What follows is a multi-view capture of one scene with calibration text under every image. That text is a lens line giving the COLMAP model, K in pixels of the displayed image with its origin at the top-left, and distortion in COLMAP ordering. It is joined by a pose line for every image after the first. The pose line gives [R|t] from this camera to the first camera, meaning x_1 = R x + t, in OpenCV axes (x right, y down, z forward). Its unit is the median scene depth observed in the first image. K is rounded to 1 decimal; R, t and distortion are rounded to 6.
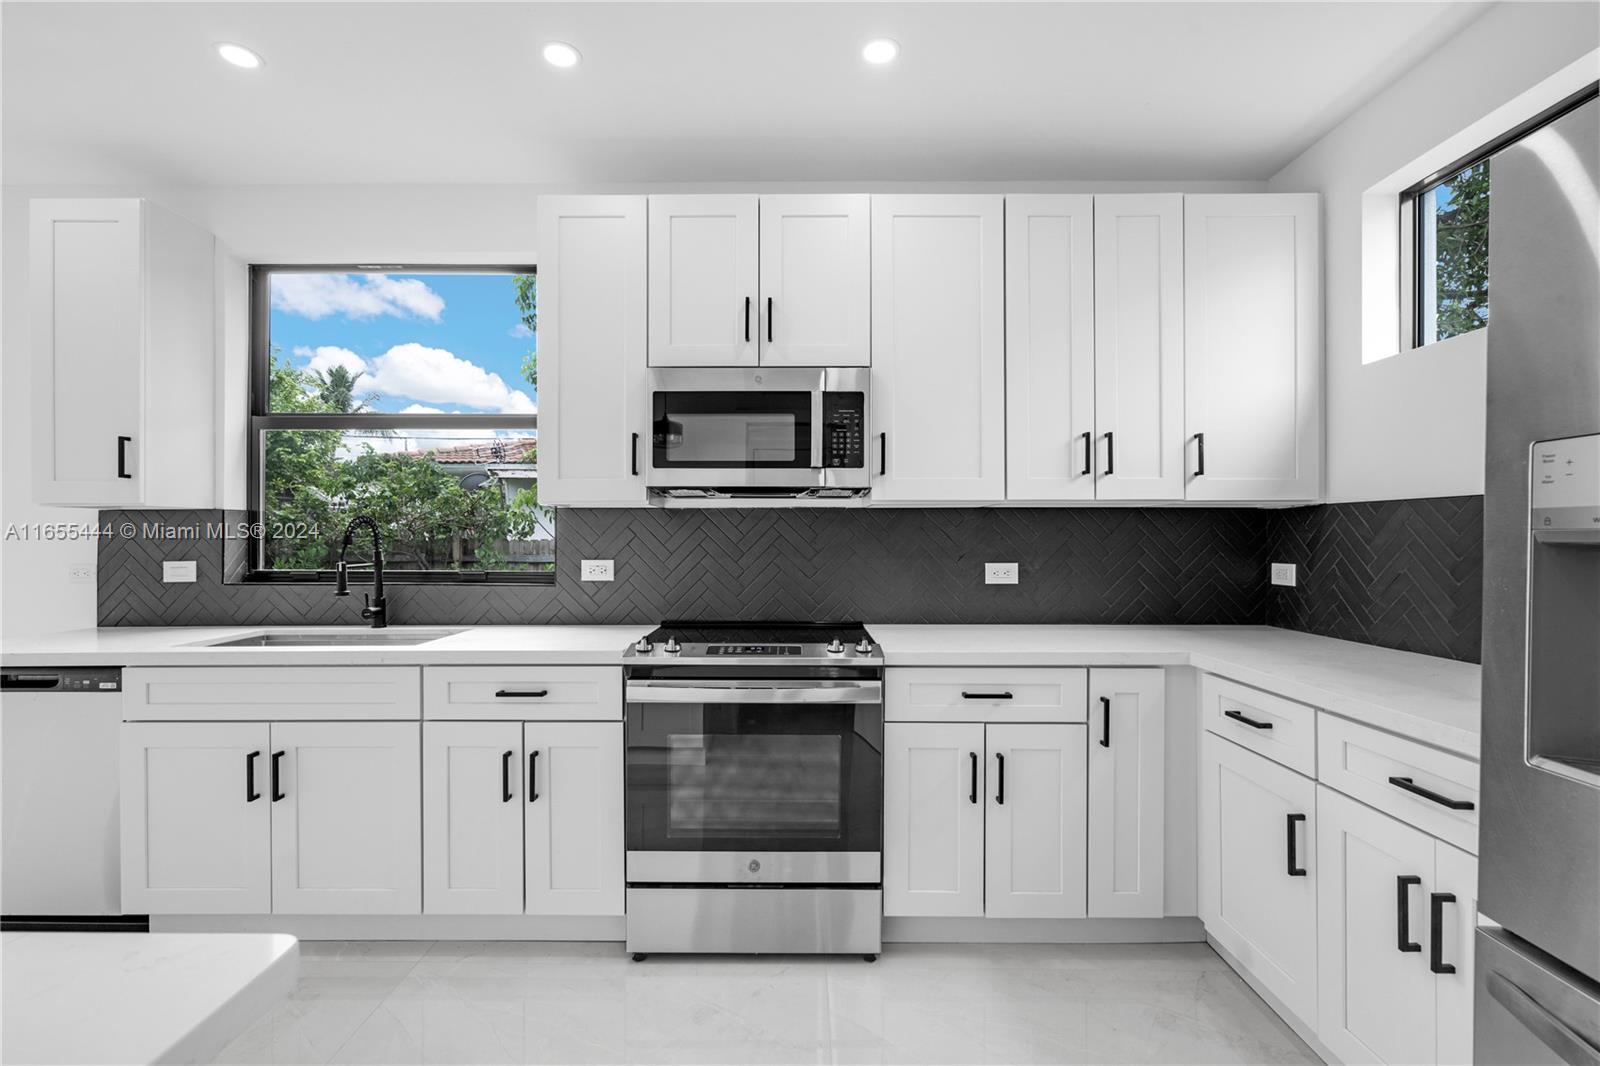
lens RADIAL K [[744.7, 0, 800.0], [0, 744.7, 533.0], [0, 0, 1]] dist [-0.002124, -0.000873]
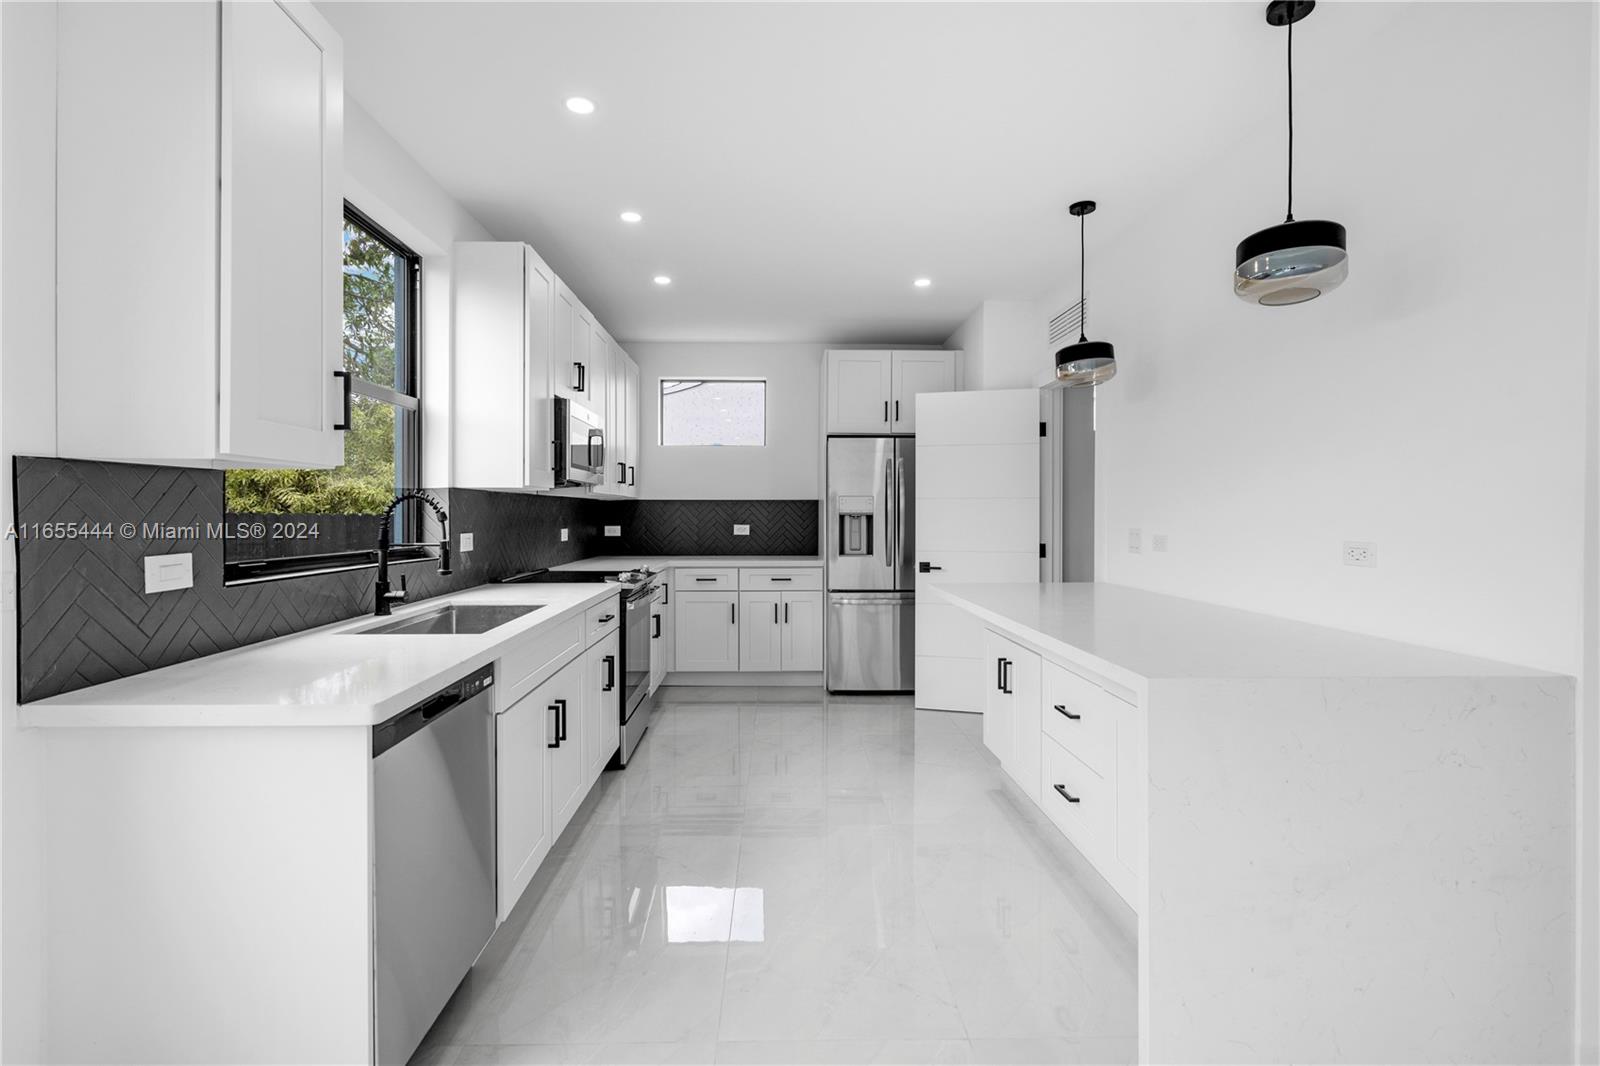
lens RADIAL K [[723.4, 0, 794.5], [0, 723.4, 519.4], [0, 0, 1]] dist [0.001880, 0.000862]
pose [[-0.037167, -0.007537, 0.999281, -1.570233], [0.000570, 0.999971, 0.007564, 0.006212], [-0.999309, 0.000851, -0.037162, 0.581348]]
